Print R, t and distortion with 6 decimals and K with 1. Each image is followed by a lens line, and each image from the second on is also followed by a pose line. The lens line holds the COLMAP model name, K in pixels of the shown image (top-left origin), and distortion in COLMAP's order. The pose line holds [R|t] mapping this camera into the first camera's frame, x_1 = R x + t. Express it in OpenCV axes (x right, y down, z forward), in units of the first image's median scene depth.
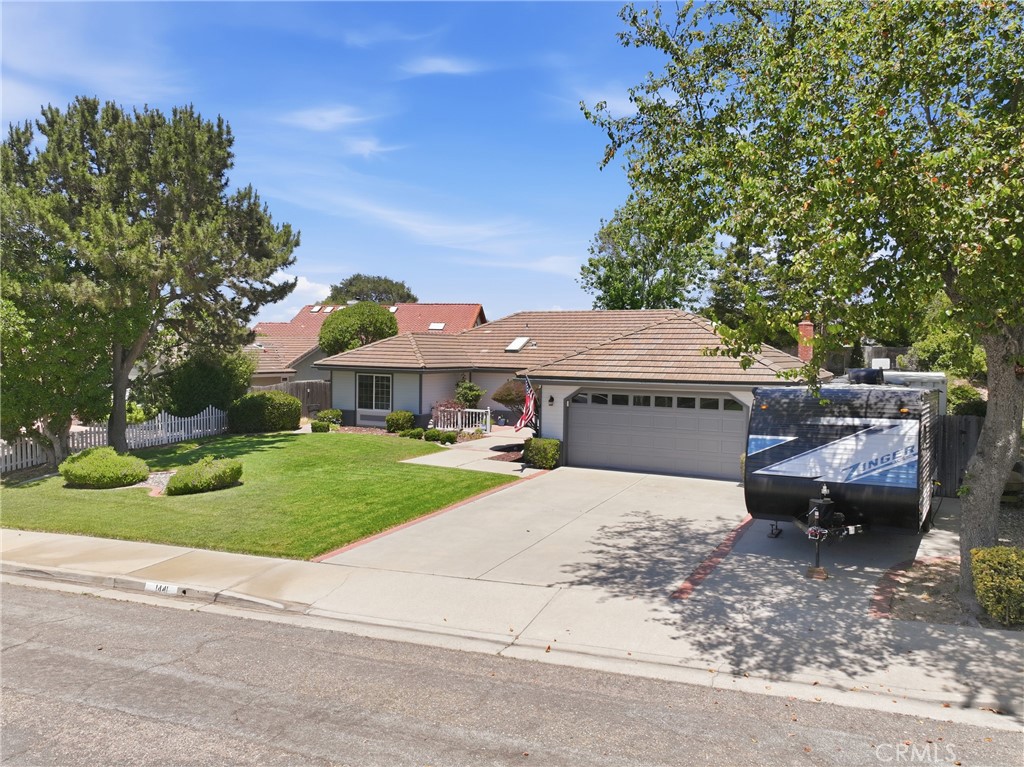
lens RADIAL K [[718.4, 0, 516.7], [0, 718.4, 382.0], [0, 0, 1]] dist [-0.003671, 0.015919]
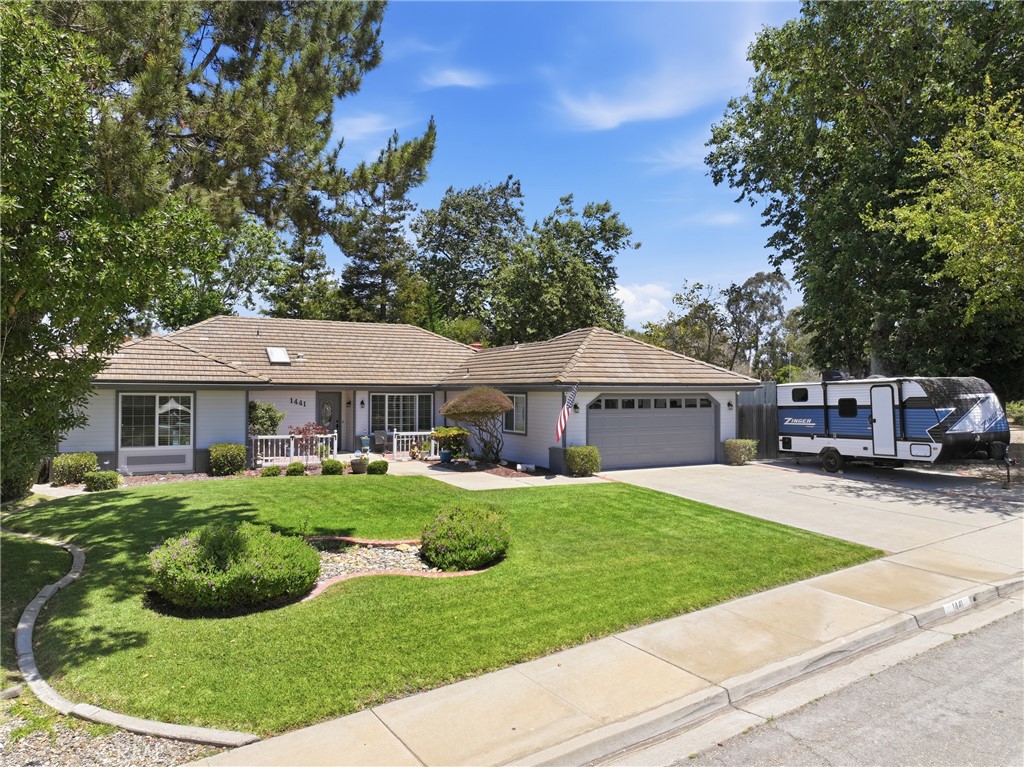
lens RADIAL K [[718.4, 0, 516.7], [0, 718.4, 382.0], [0, 0, 1]] dist [-0.003671, 0.015919]
pose [[0.559534, -0.002833, 0.828803, -1.451158], [0.039252, 0.998963, -0.023085, 0.017969], [-0.827878, 0.045450, 0.559064, 0.908379]]
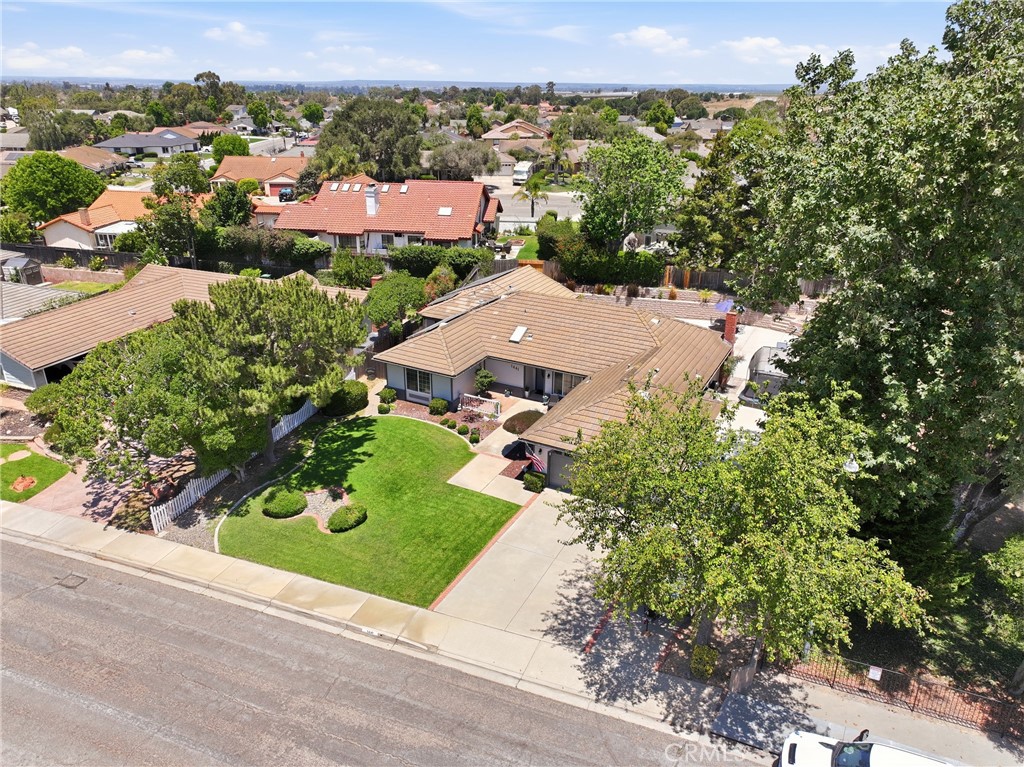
lens RADIAL K [[718.4, 0, 516.7], [0, 718.4, 382.0], [0, 0, 1]] dist [-0.003671, 0.015919]
pose [[0.999979, -0.005961, 0.002563, -0.016693], [0.004682, 0.936324, 0.351105, -1.249067], [-0.004493, -0.351086, 0.936332, -0.876095]]
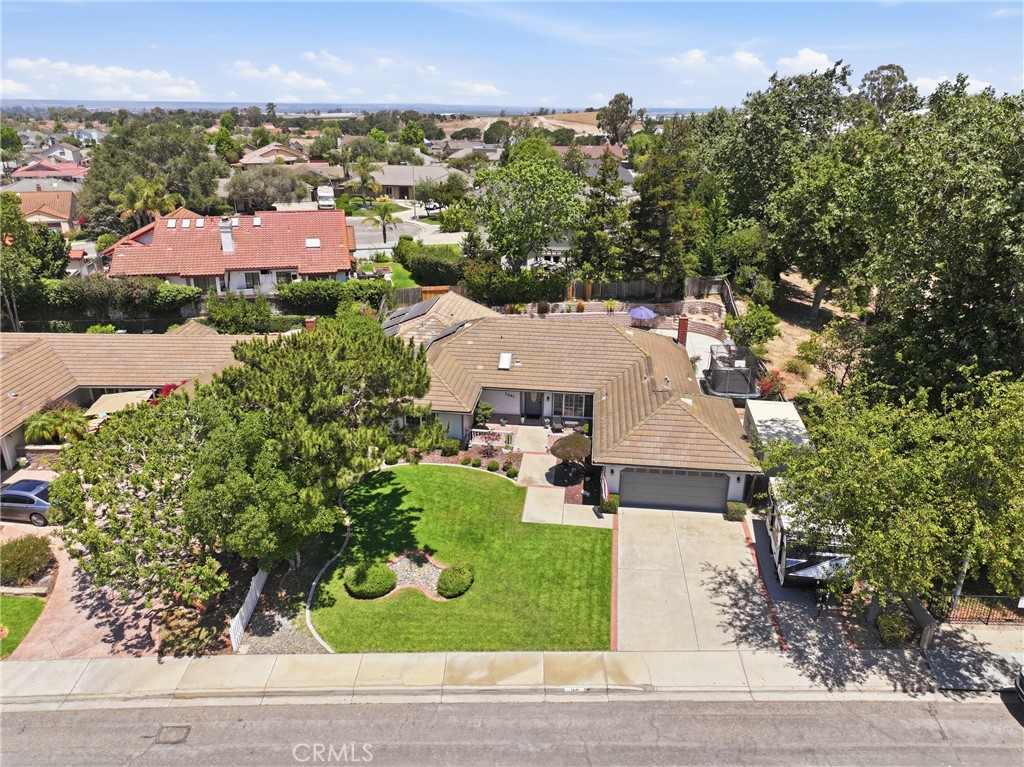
lens RADIAL K [[718.4, 0, 516.7], [0, 718.4, 382.0], [0, 0, 1]] dist [-0.003671, 0.015919]
pose [[0.929937, -0.137356, 0.341102, -1.233880], [0.017796, 0.943340, 0.331350, -1.285057], [-0.367288, -0.302064, 0.879691, -0.564461]]
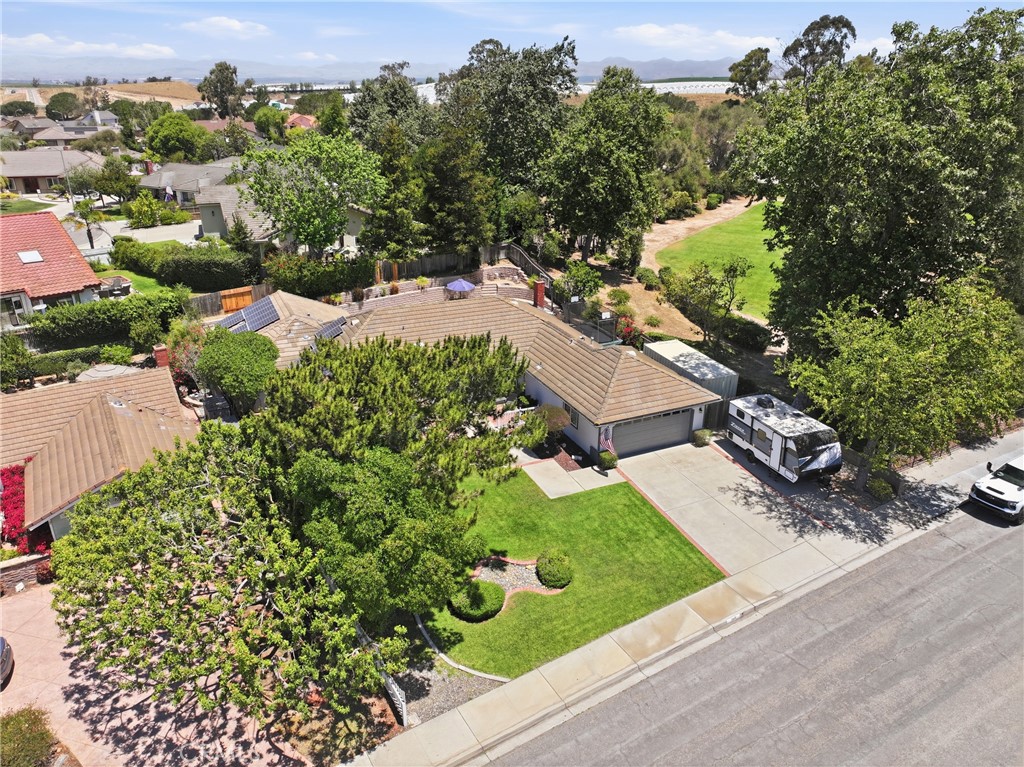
lens RADIAL K [[718.4, 0, 516.7], [0, 718.4, 382.0], [0, 0, 1]] dist [-0.003671, 0.015919]
pose [[0.602089, -0.318075, 0.732337, -2.363619], [0.030102, 0.925613, 0.377272, -1.334016], [-0.797861, -0.205107, 0.566876, 0.361067]]
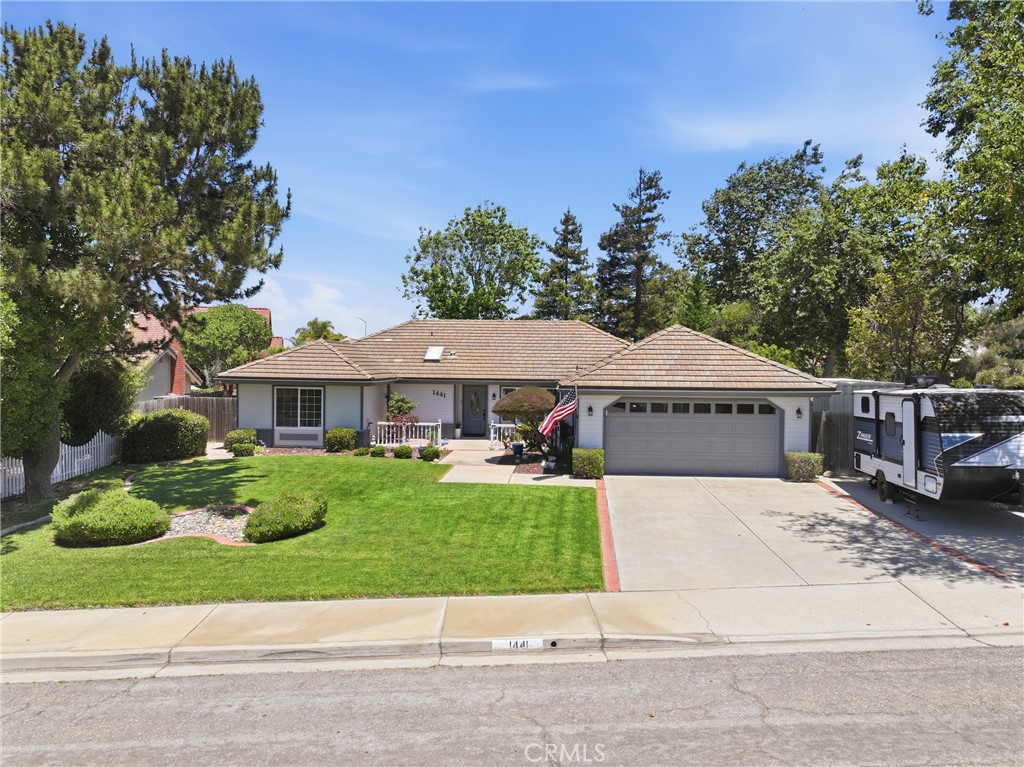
lens RADIAL K [[718.4, 0, 516.7], [0, 718.4, 382.0], [0, 0, 1]] dist [-0.003671, 0.015919]
pose [[0.913928, -0.013969, 0.405635, -0.804310], [0.018607, 0.999799, -0.007493, -0.014718], [-0.405449, 0.014396, 0.914004, 0.215246]]
